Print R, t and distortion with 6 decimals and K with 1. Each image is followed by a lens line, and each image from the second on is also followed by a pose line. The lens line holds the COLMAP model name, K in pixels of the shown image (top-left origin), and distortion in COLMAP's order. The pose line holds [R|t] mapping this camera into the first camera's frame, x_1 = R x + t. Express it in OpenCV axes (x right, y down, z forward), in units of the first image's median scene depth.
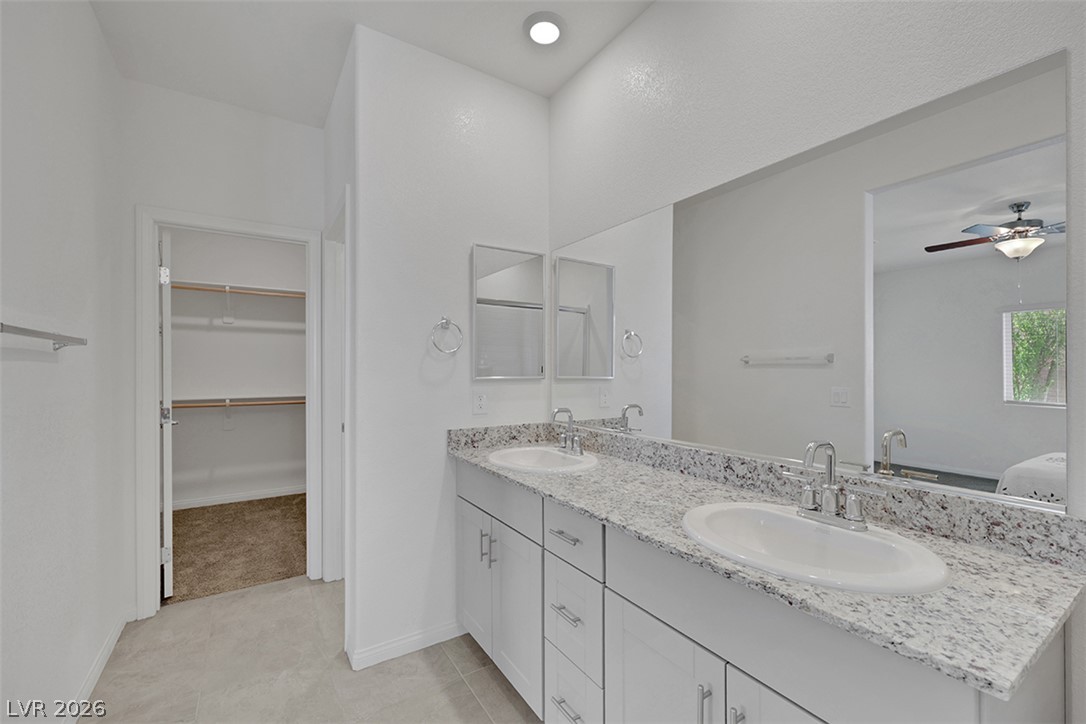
lens RADIAL K [[452.9, 0, 542.8], [0, 452.9, 357.7], [0, 0, 1]] dist [-0.000296, -0.000130]
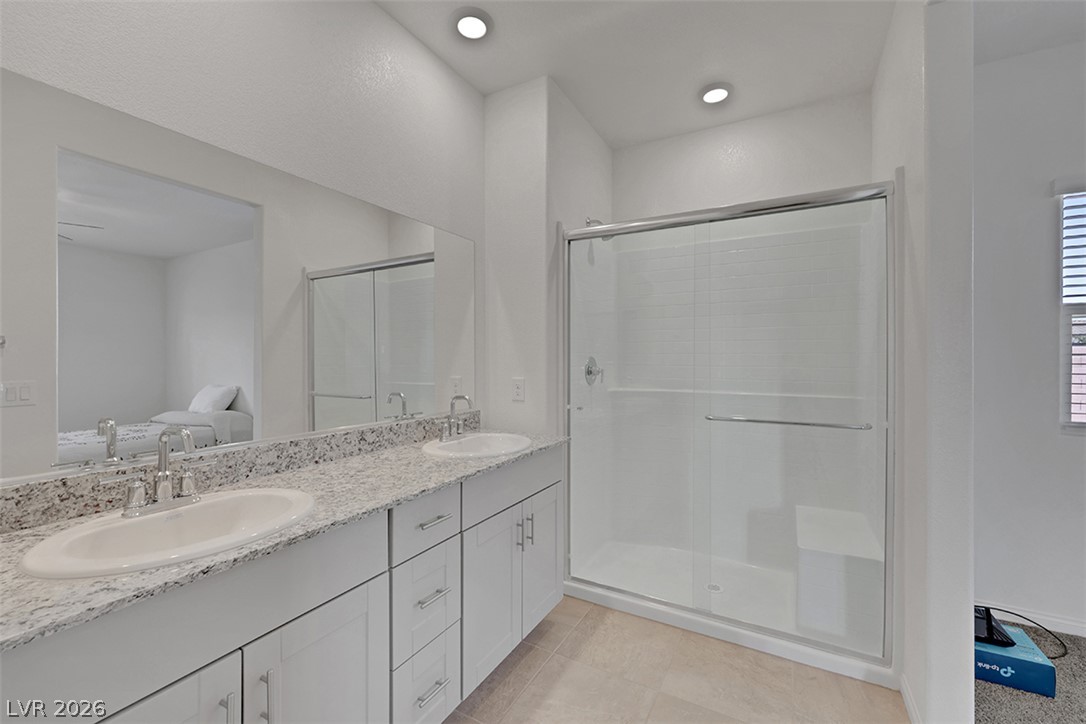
lens RADIAL K [[452.9, 0, 542.8], [0, 452.9, 357.7], [0, 0, 1]] dist [-0.000296, -0.000130]
pose [[-0.472372, 0.000298, 0.881399, -0.838136], [-0.022300, 0.999676, -0.012290, 0.028998], [-0.881117, -0.025460, -0.472212, 1.106419]]
